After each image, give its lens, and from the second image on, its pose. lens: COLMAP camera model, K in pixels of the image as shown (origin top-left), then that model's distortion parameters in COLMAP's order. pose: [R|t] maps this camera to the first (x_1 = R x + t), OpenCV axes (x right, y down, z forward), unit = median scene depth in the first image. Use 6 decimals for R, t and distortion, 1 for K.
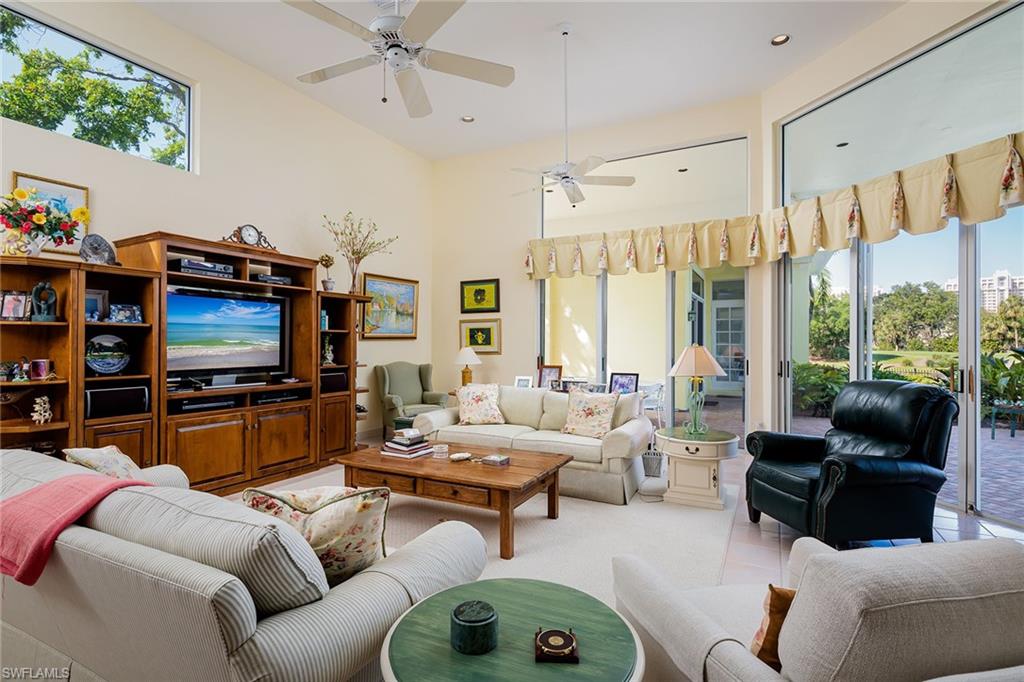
lens RADIAL K [[496.0, 0, 511.1], [0, 496.0, 341.5], [0, 0, 1]] dist [0.012967, -0.000409]
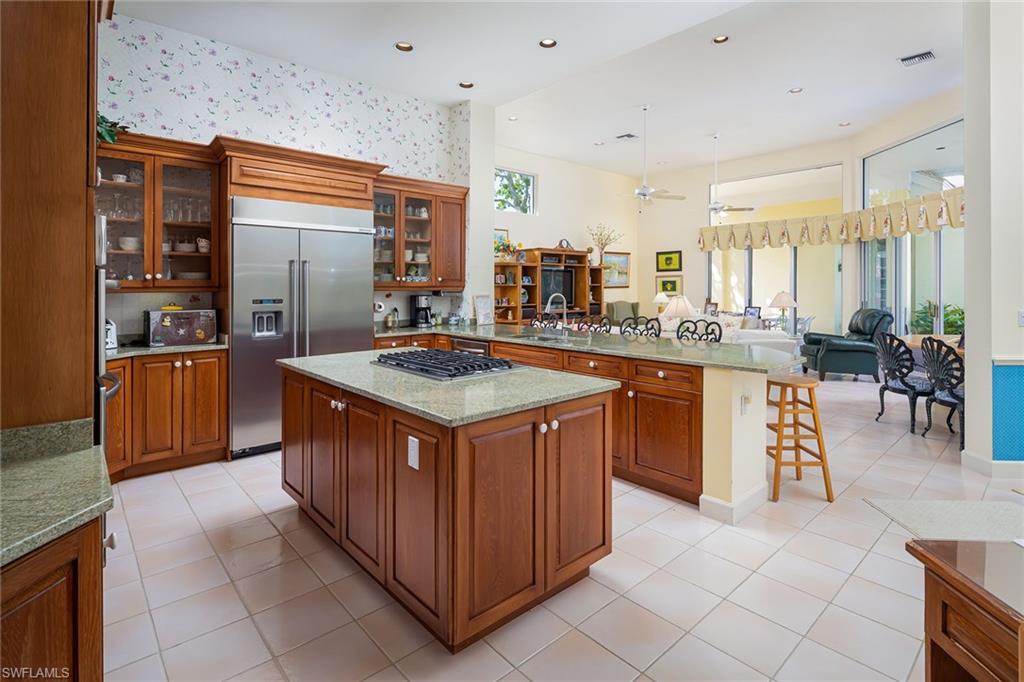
lens RADIAL K [[496.0, 0, 501.8], [0, 496.0, 291.5], [0, 0, 1]] dist [0.012967, -0.000409]
pose [[0.931007, -0.001076, -0.364999, 0.024396], [0.006235, 0.999897, 0.012956, -0.017537], [0.364947, -0.014338, 0.930918, -0.799256]]
